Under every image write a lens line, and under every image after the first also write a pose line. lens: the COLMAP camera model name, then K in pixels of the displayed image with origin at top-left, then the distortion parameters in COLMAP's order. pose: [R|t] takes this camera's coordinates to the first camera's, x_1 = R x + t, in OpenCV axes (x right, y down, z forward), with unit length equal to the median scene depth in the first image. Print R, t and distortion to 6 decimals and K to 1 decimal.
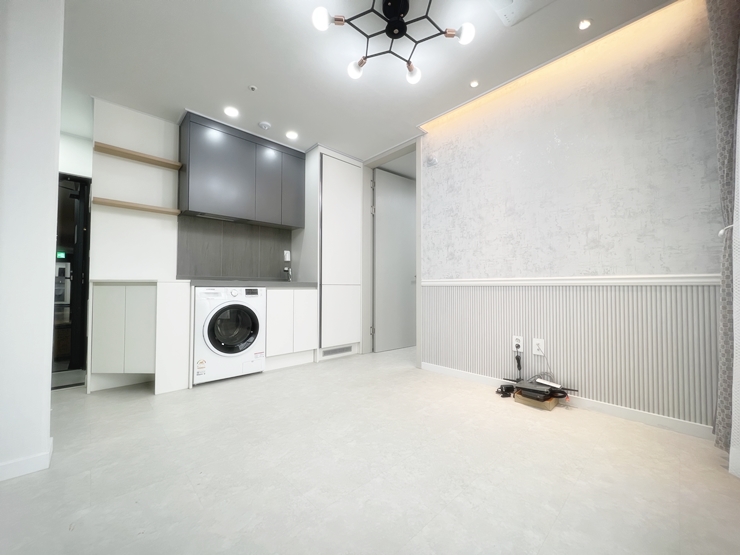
lens RADIAL K [[295.8, 0, 372.9], [0, 295.8, 279.6], [0, 0, 1]] dist [-0.001516, 0.000238]
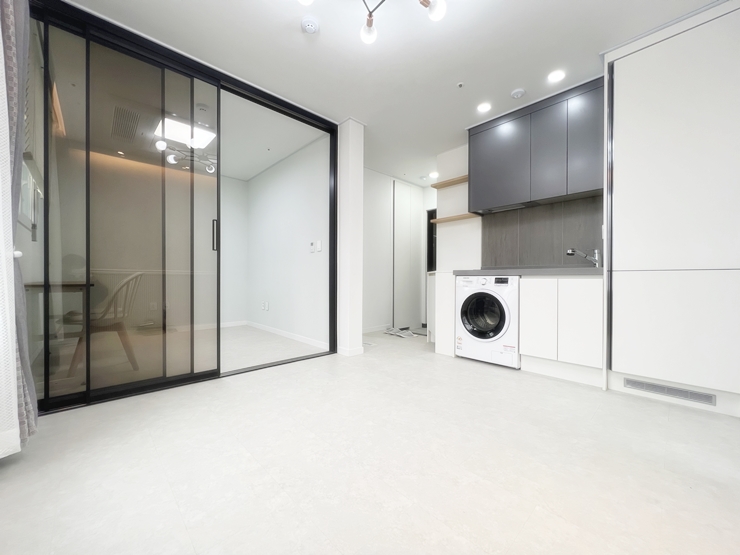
lens RADIAL K [[295.8, 0, 370.4], [0, 295.8, 278.9], [0, 0, 1]] dist [-0.001516, 0.000238]
pose [[-0.007093, -0.004939, -0.999963, 0.537171], [0.023225, 0.999717, -0.005103, 0.030162], [0.999705, -0.023260, -0.006976, 0.565473]]
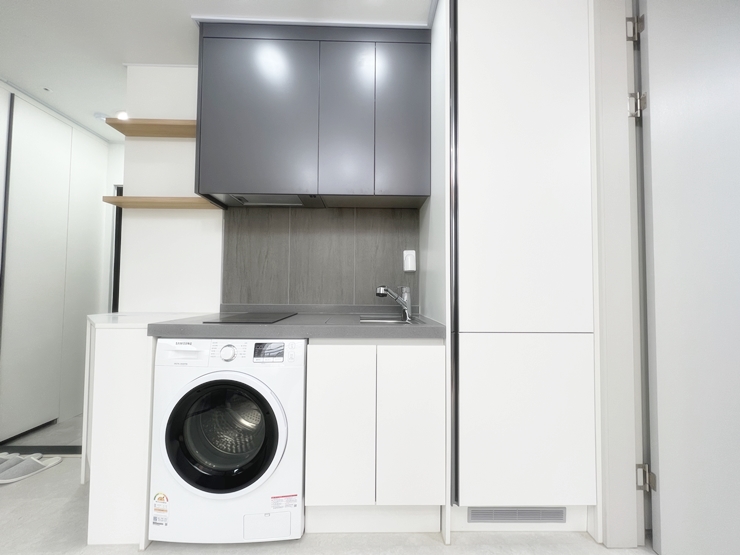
lens RADIAL K [[299.0, 0, 374.0], [0, 299.0, 281.1], [0, 0, 1]] dist [-0.000643, 0.000132]
pose [[0.741545, -0.020176, -0.670600, 0.002147], [0.014026, 0.999795, -0.014570, -0.049924], [0.670757, 0.001398, 0.741676, 0.755527]]
